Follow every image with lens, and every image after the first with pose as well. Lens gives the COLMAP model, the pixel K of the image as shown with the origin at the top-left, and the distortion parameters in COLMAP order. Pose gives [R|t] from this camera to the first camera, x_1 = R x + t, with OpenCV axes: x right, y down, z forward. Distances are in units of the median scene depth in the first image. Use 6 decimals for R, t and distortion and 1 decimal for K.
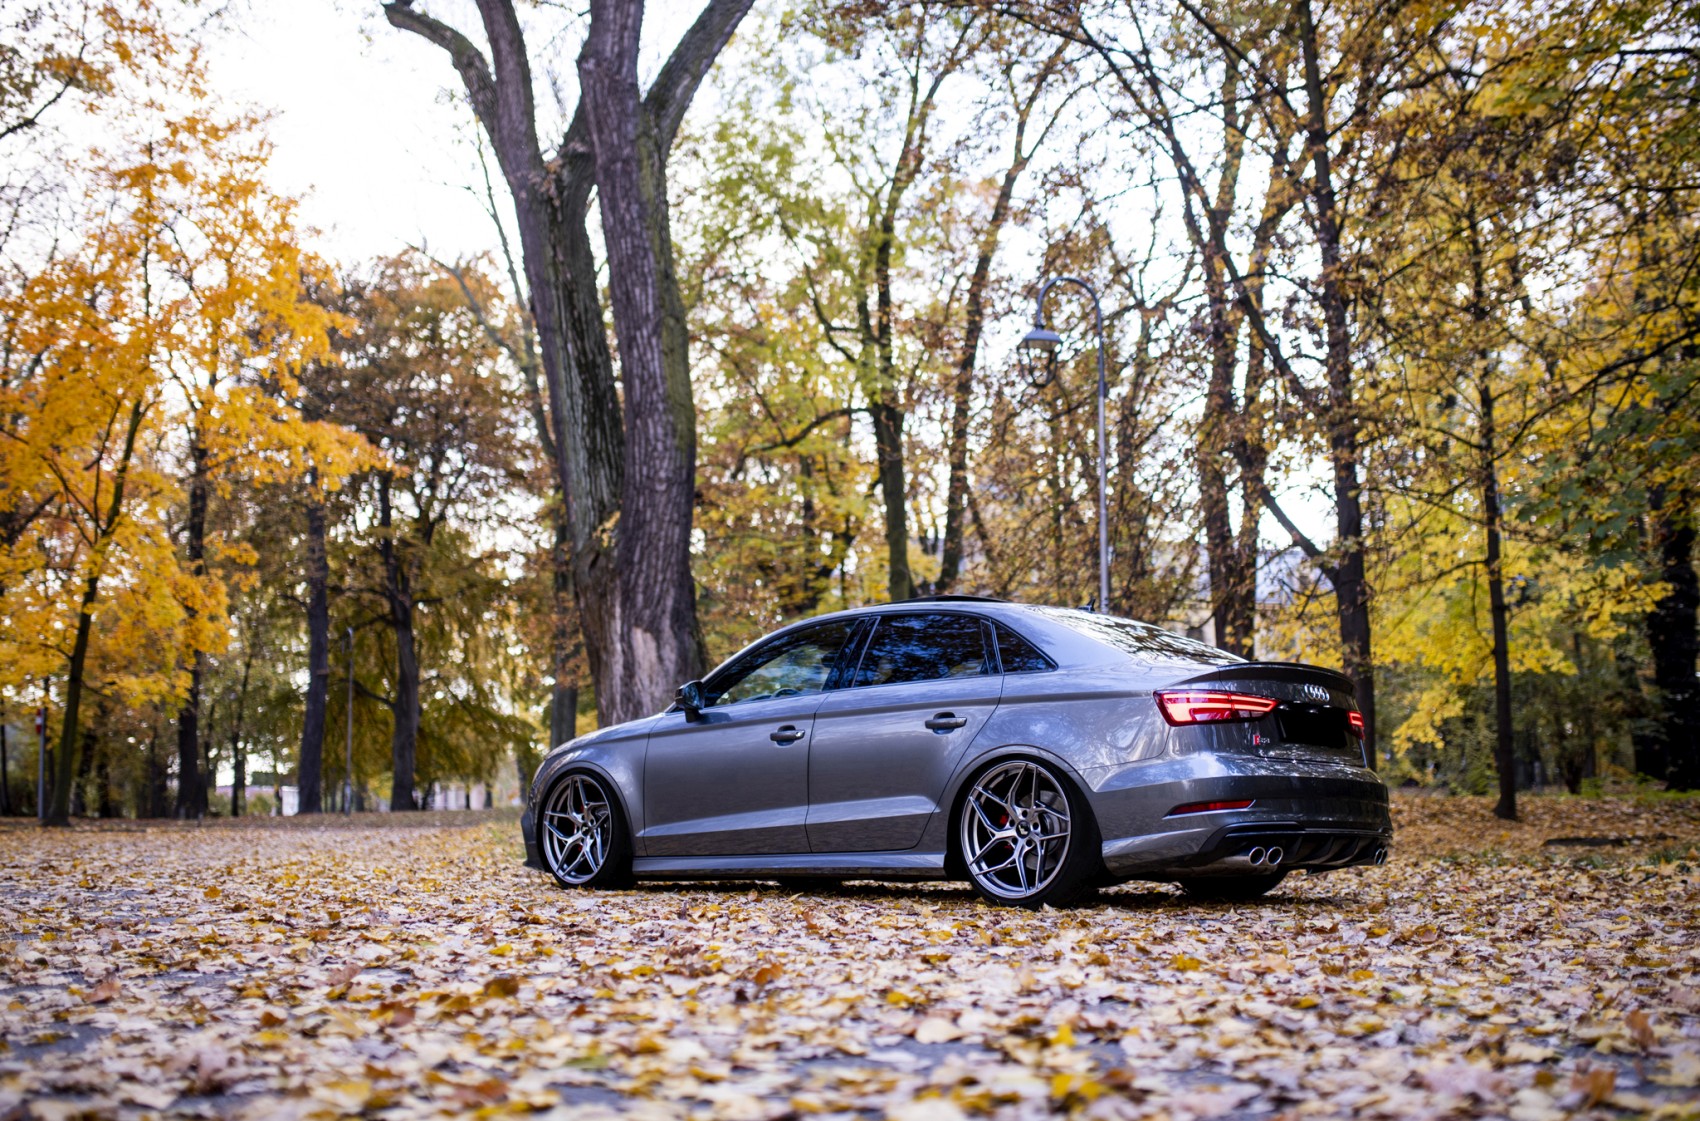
lens RADIAL K [[1751.9, 0, 850.0], [0, 1751.9, 560.5], [0, 0, 1]] dist [-0.058512, 0.010170]
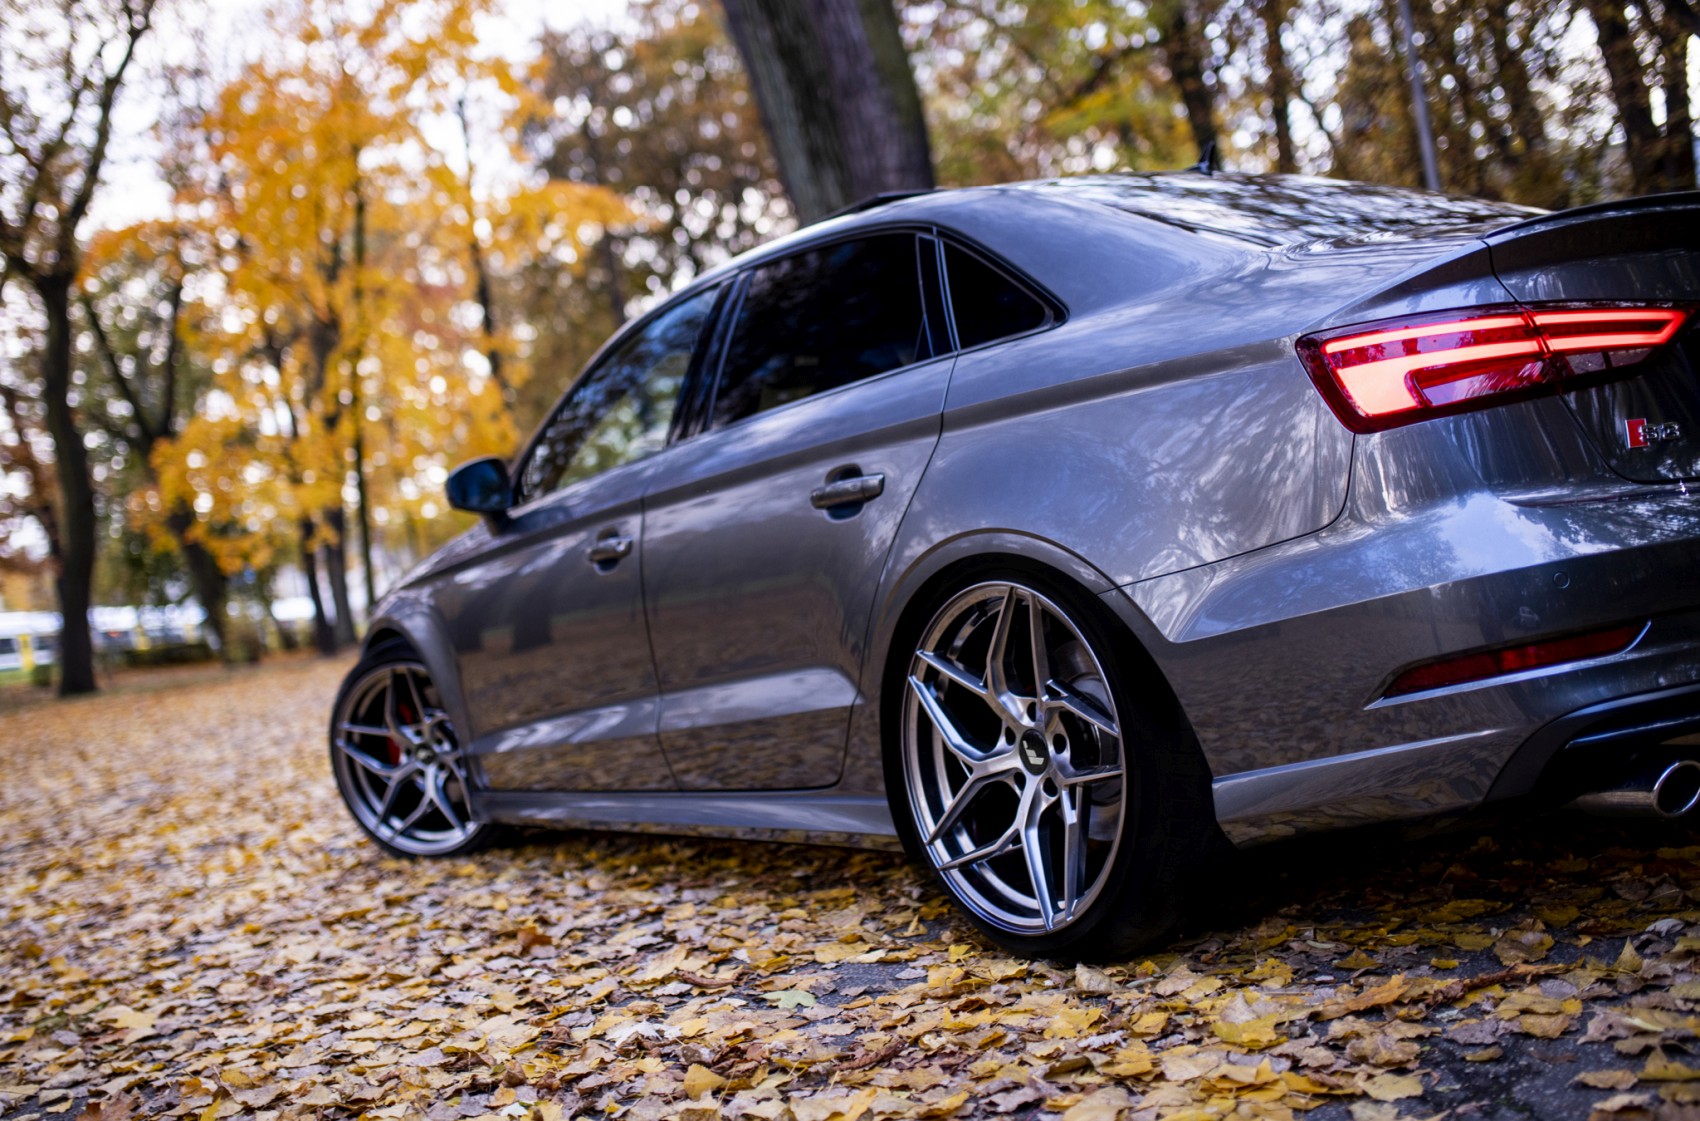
lens RADIAL K [[1714.7, 0, 845.7], [0, 1714.7, 621.8], [0, 0, 1]] dist [-0.473709, 0.934014]
pose [[0.951512, -0.128081, -0.279679, 0.160033], [0.181359, 0.967949, 0.173734, 0.053135], [0.248463, -0.216033, 0.944244, 0.621690]]
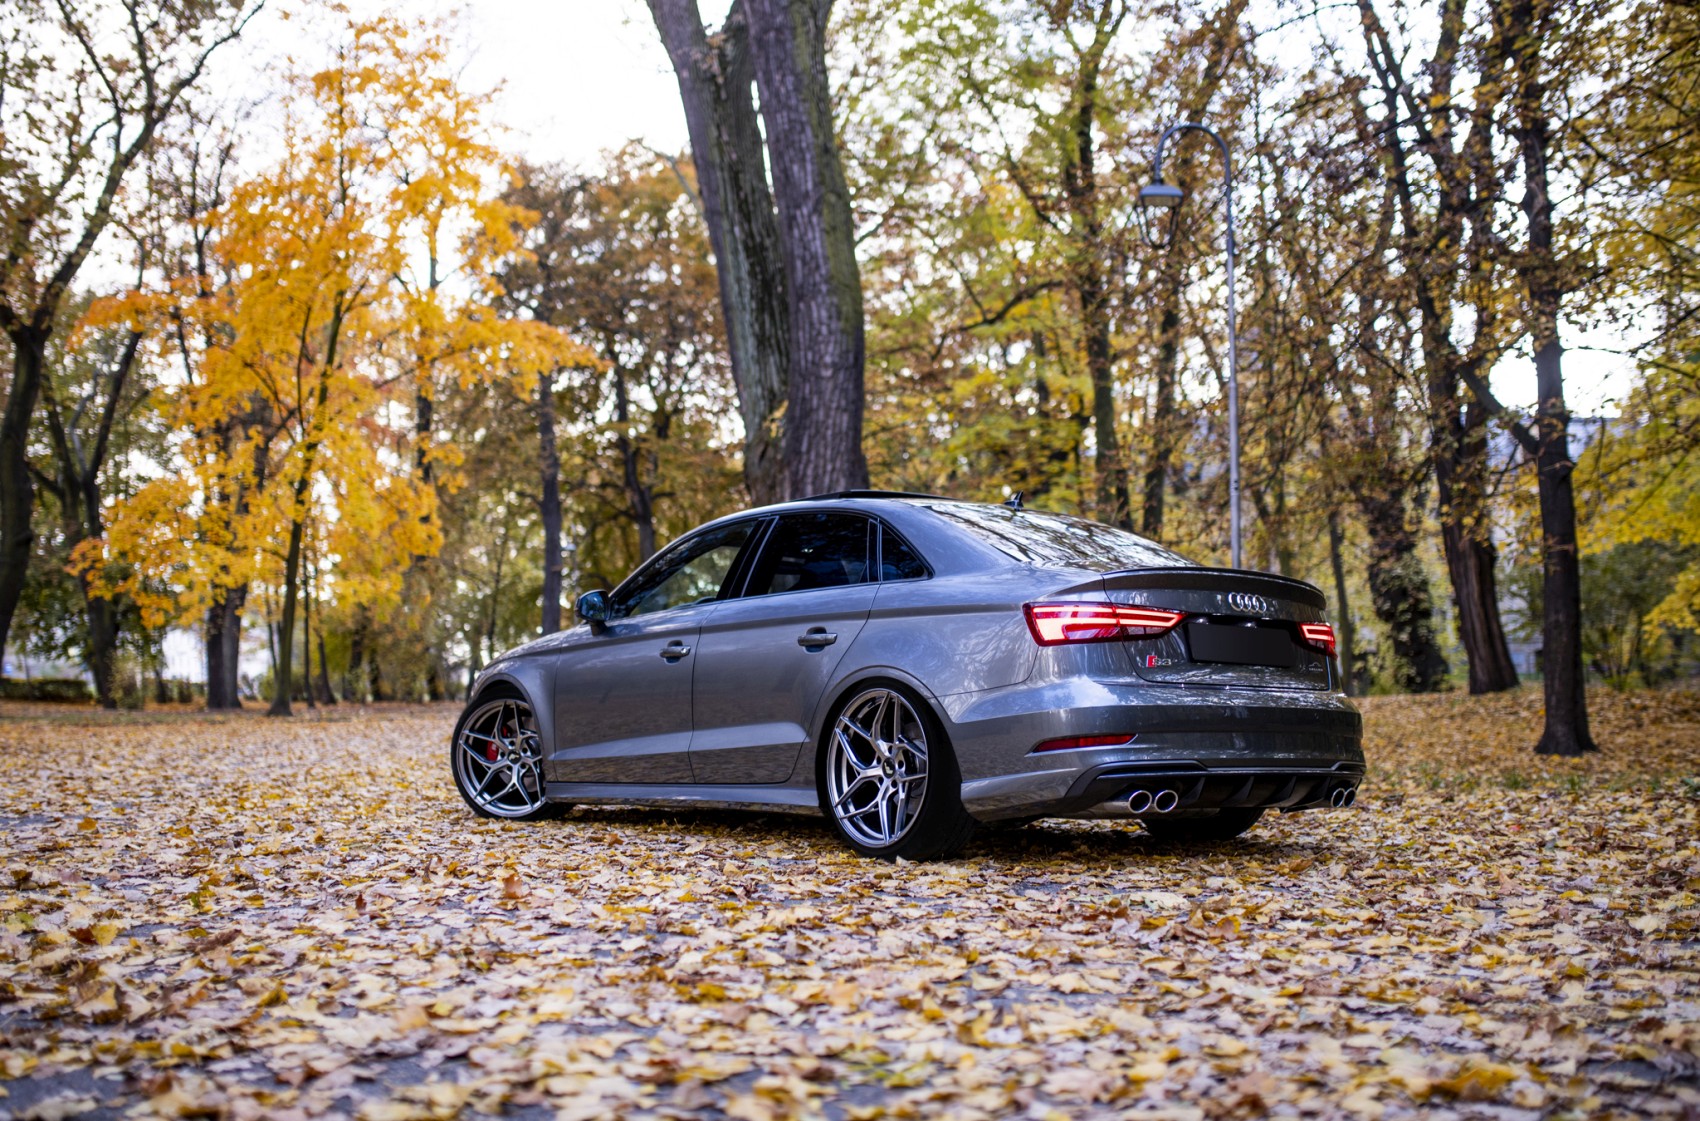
lens RADIAL K [[1751.9, 0, 850.0], [0, 1751.9, 560.5], [0, 0, 1]] dist [-0.058512, 0.010170]
pose [[0.981451, -0.014125, -0.191192, 0.234222], [0.026724, 0.997625, 0.063481, -0.000127], [0.189842, -0.067413, 0.979498, 0.164679]]
